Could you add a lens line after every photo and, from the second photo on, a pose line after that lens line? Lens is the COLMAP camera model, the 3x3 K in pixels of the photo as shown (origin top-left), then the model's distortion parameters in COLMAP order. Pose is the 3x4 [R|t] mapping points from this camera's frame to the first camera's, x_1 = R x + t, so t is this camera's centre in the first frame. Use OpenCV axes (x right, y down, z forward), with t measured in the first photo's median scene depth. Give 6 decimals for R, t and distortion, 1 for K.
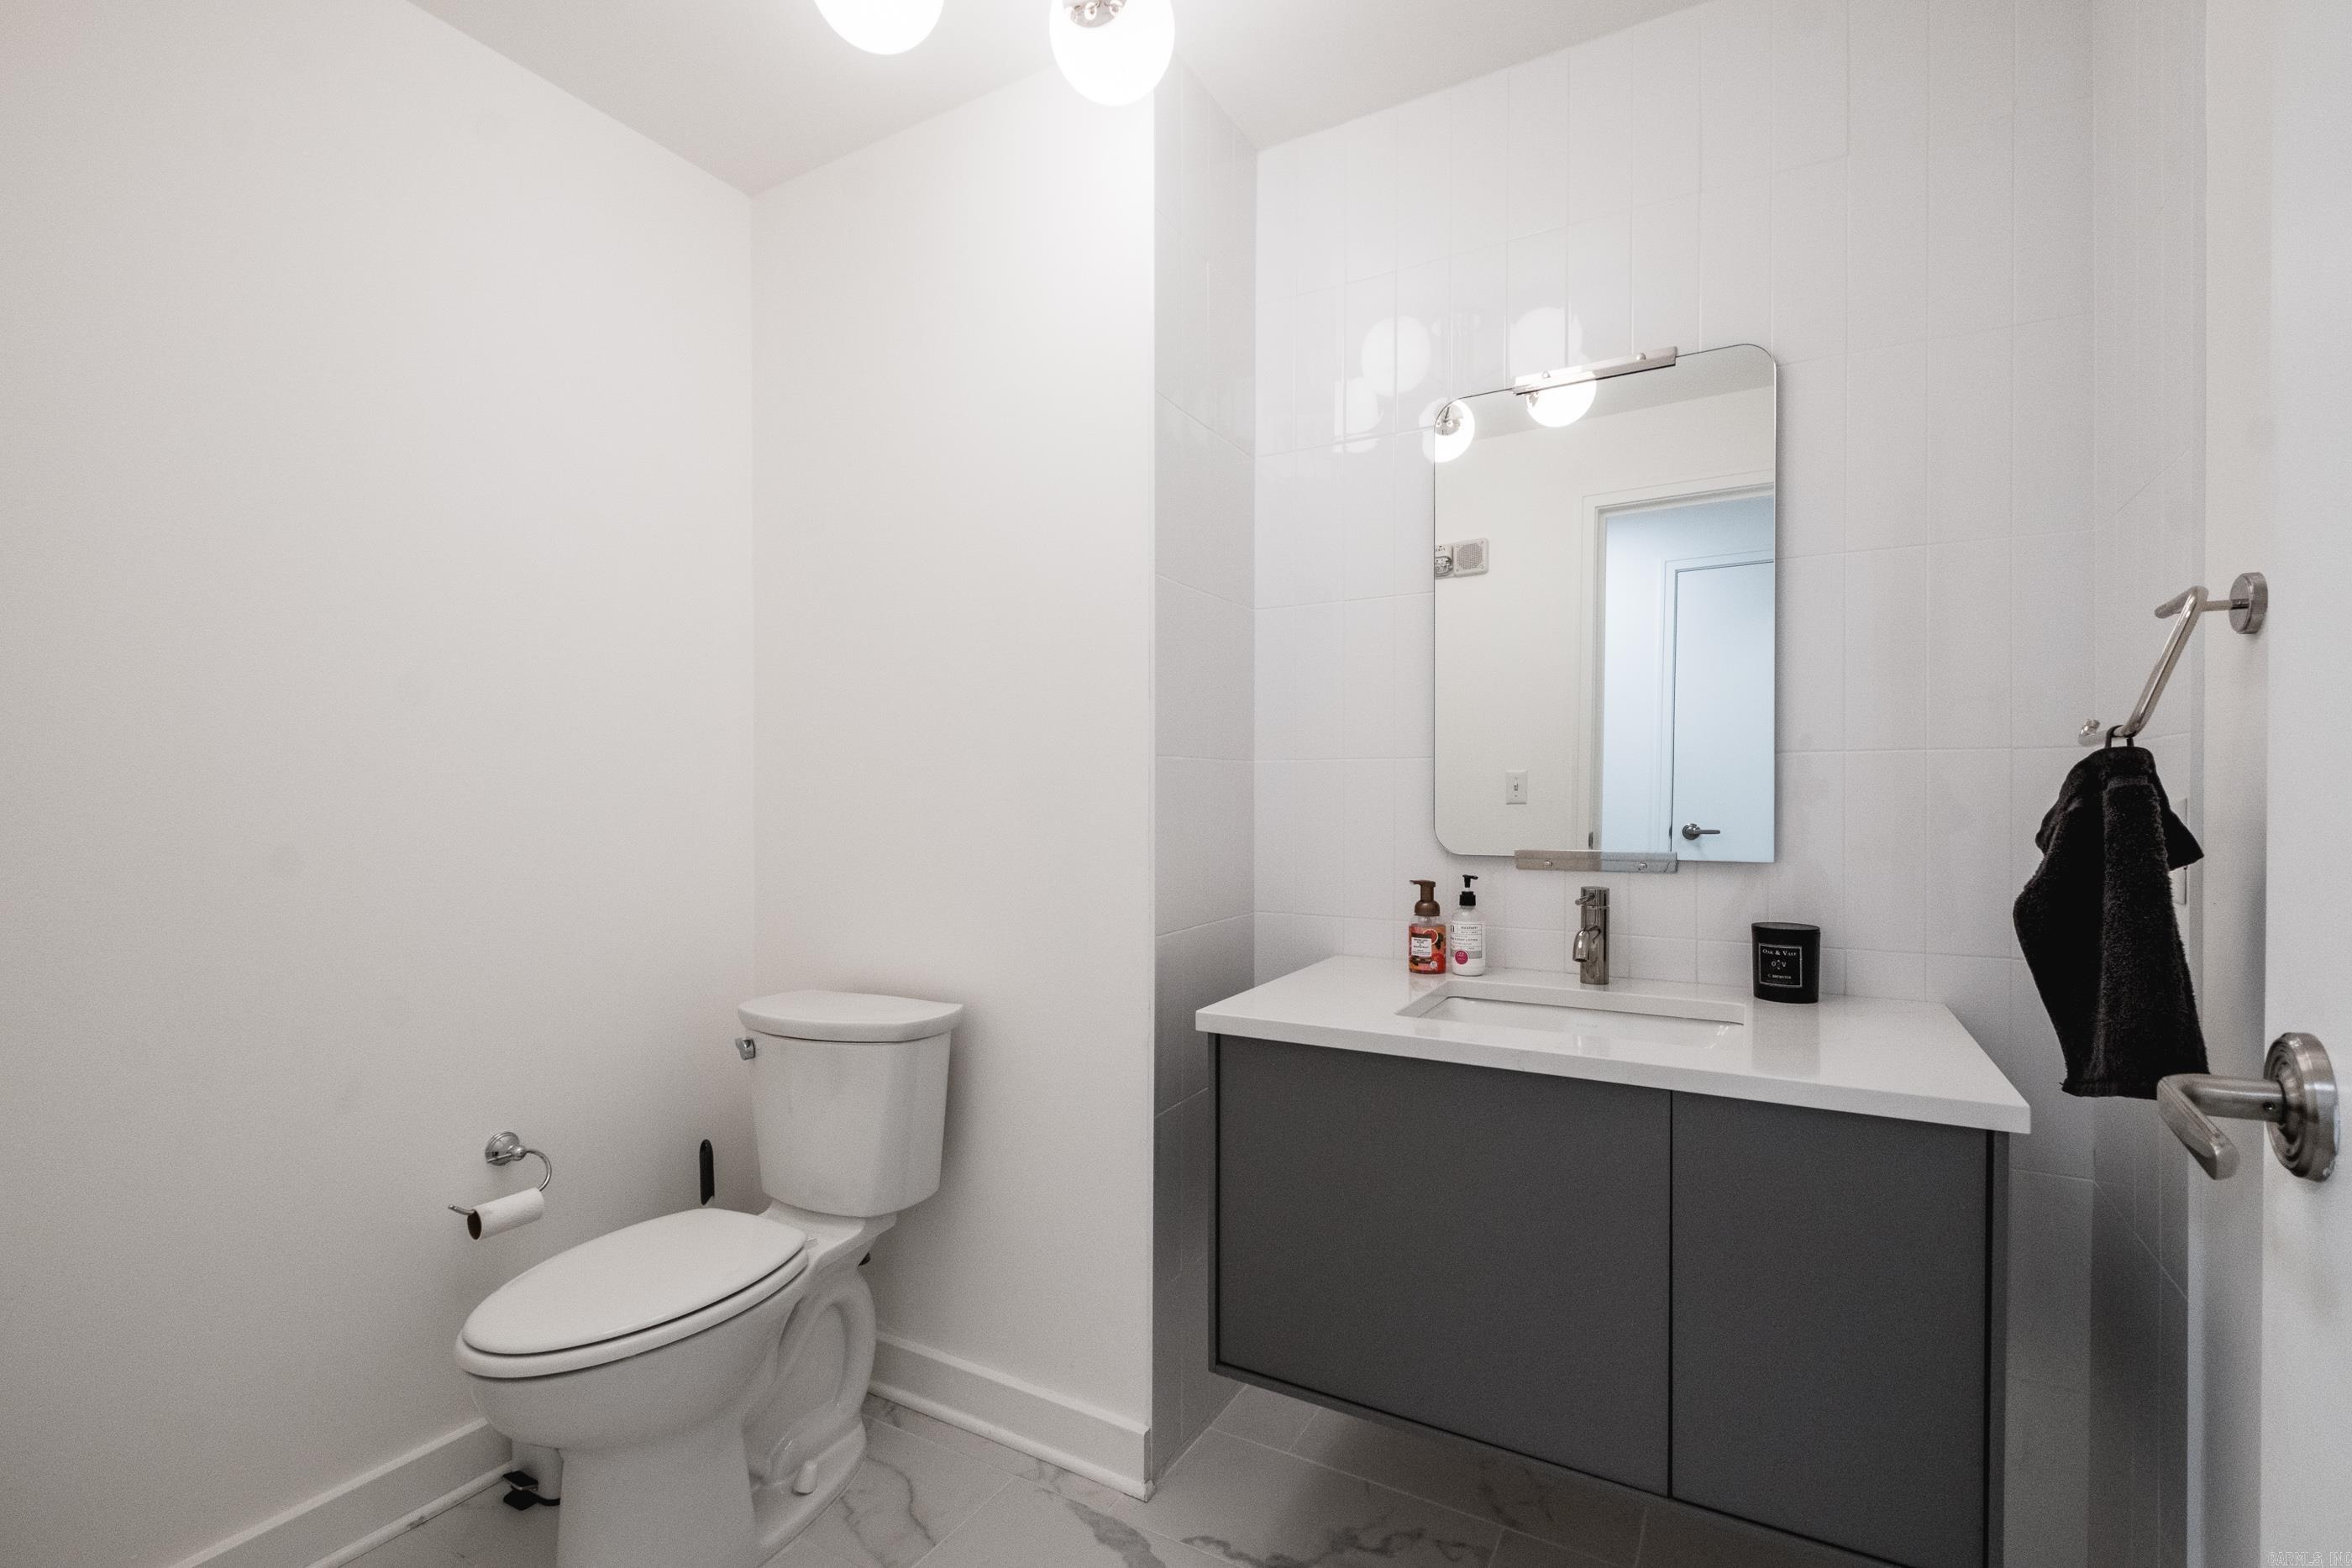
lens RADIAL K [[1019.8, 0, 1142.7], [0, 1019.8, 805.4], [0, 0, 1]] dist [0.005341, -0.004821]
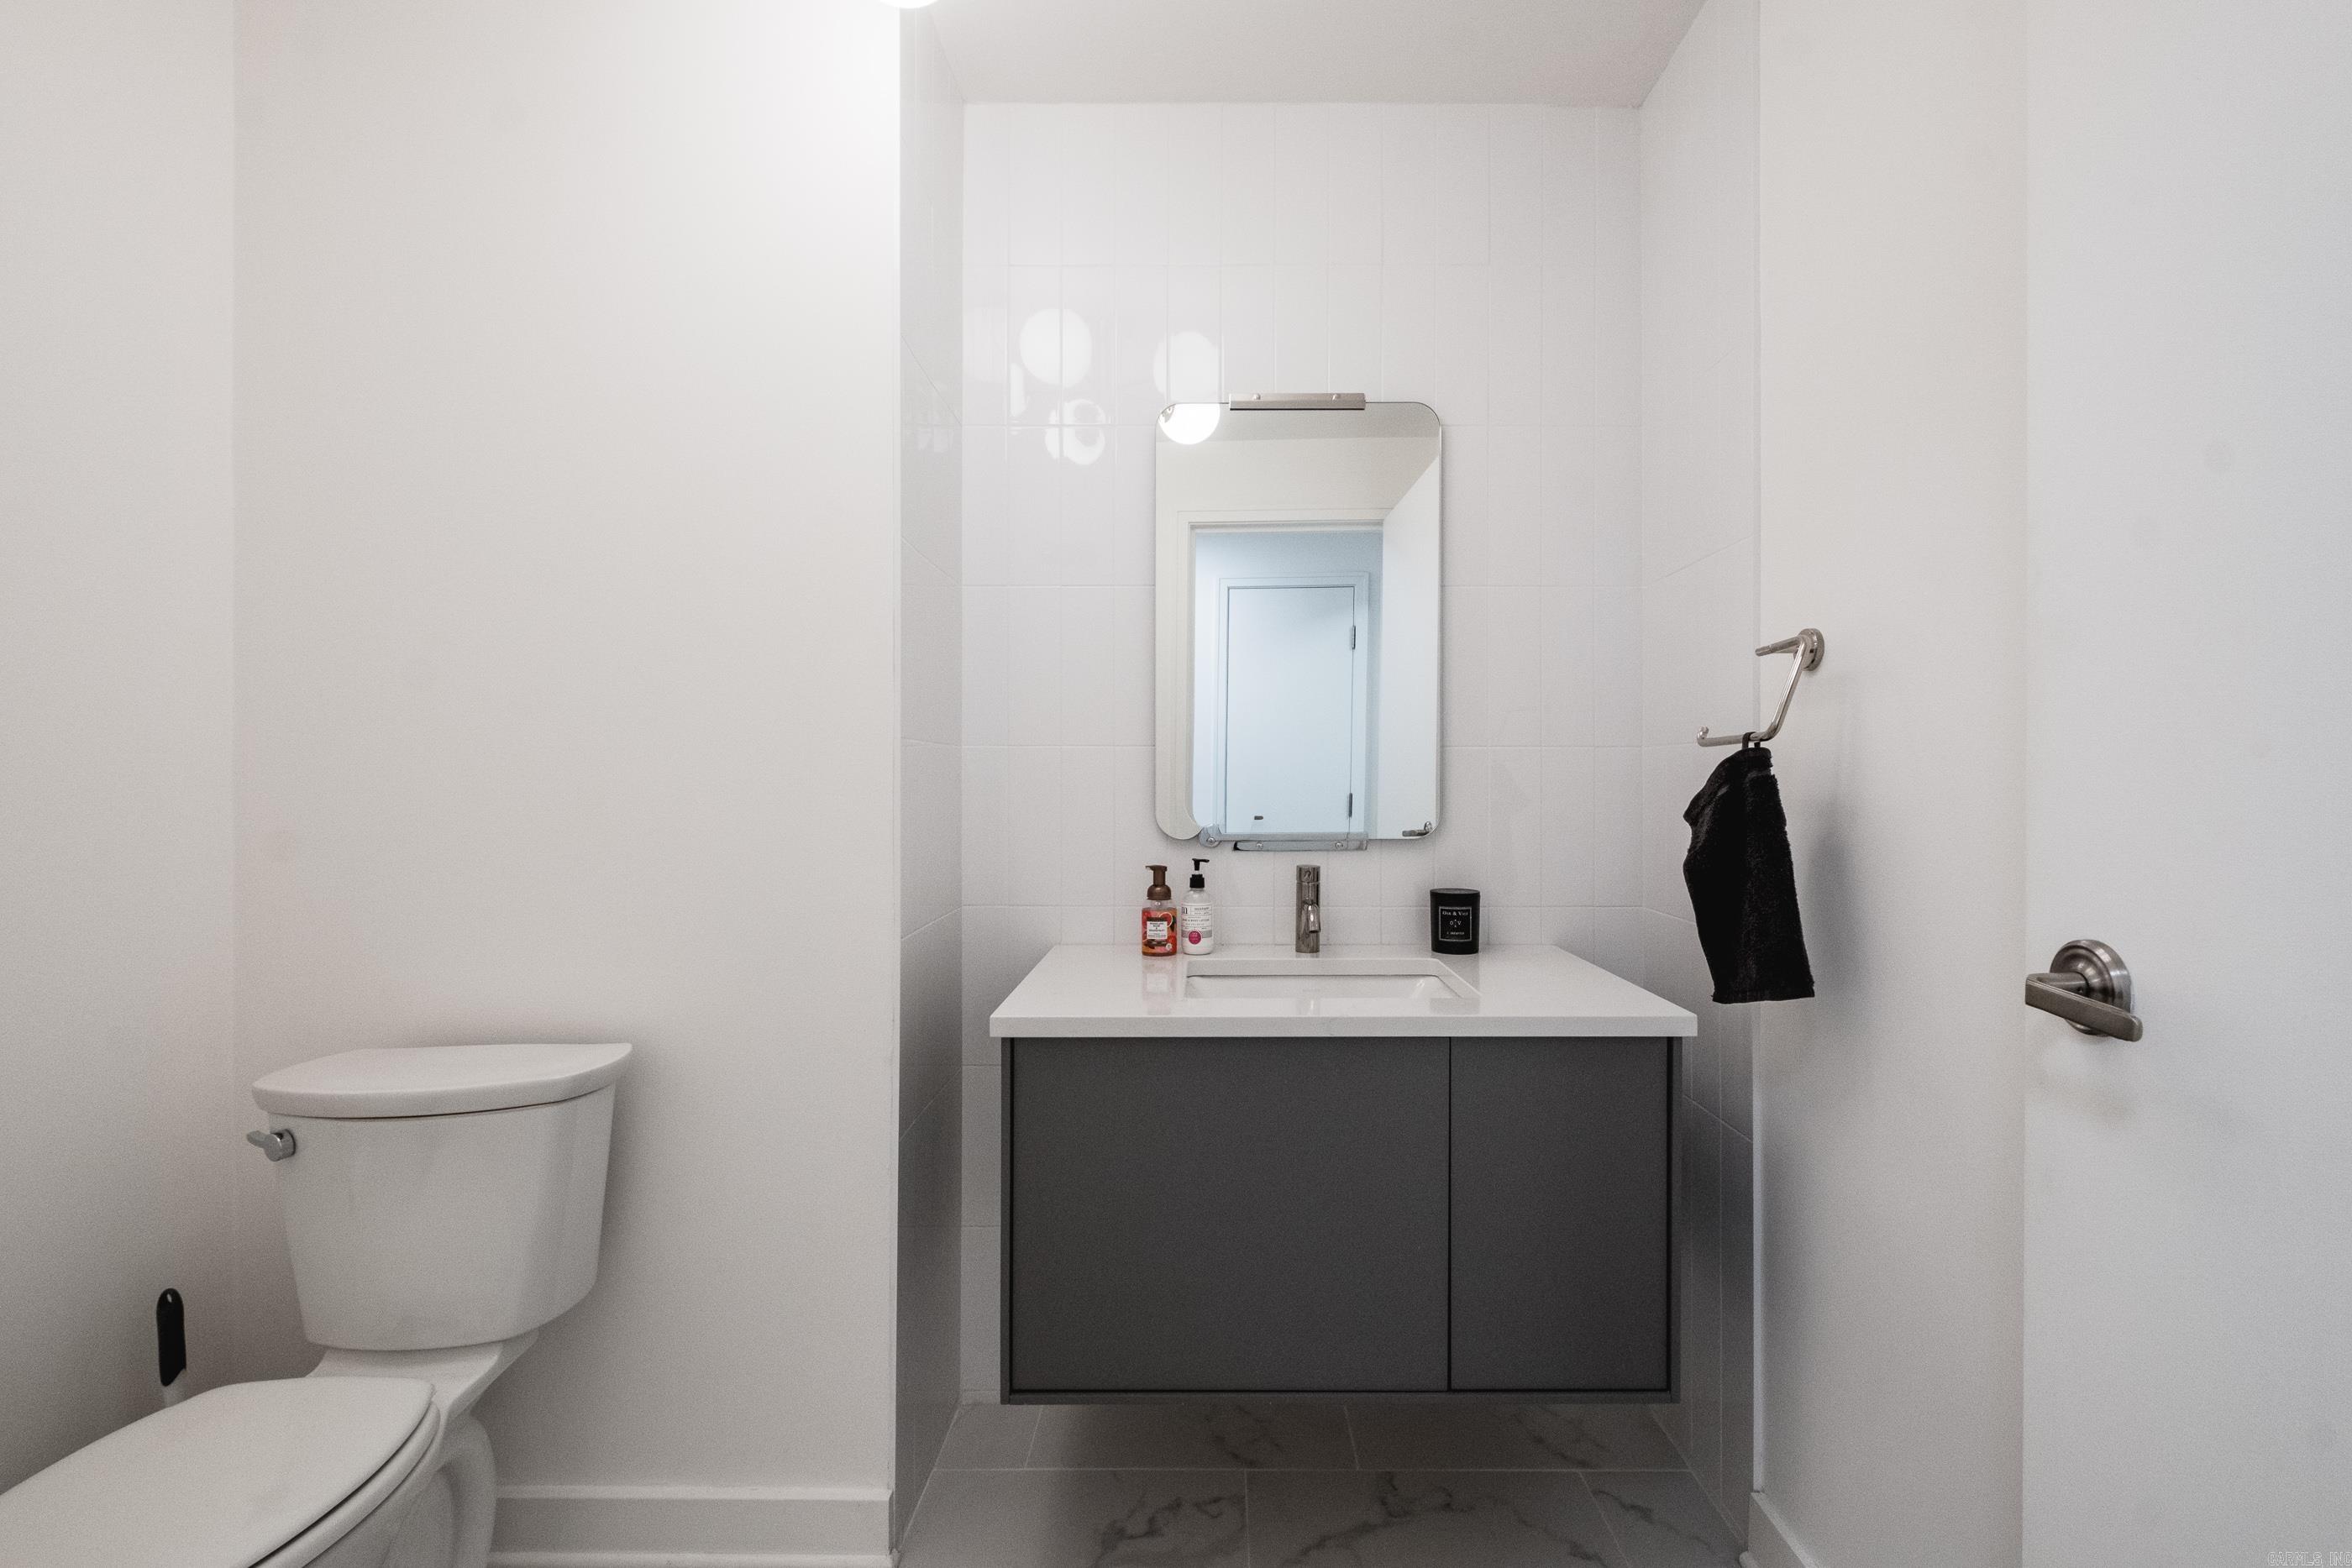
lens RADIAL K [[1019.8, 0, 1179.3], [0, 1019.8, 783.2], [0, 0, 1]] dist [0.005341, -0.004821]
pose [[0.871133, 0.000147, 0.491047, -0.214223], [0.004866, 0.999948, -0.008933, -0.000443], [-0.491023, 0.010171, 0.871087, 0.091572]]
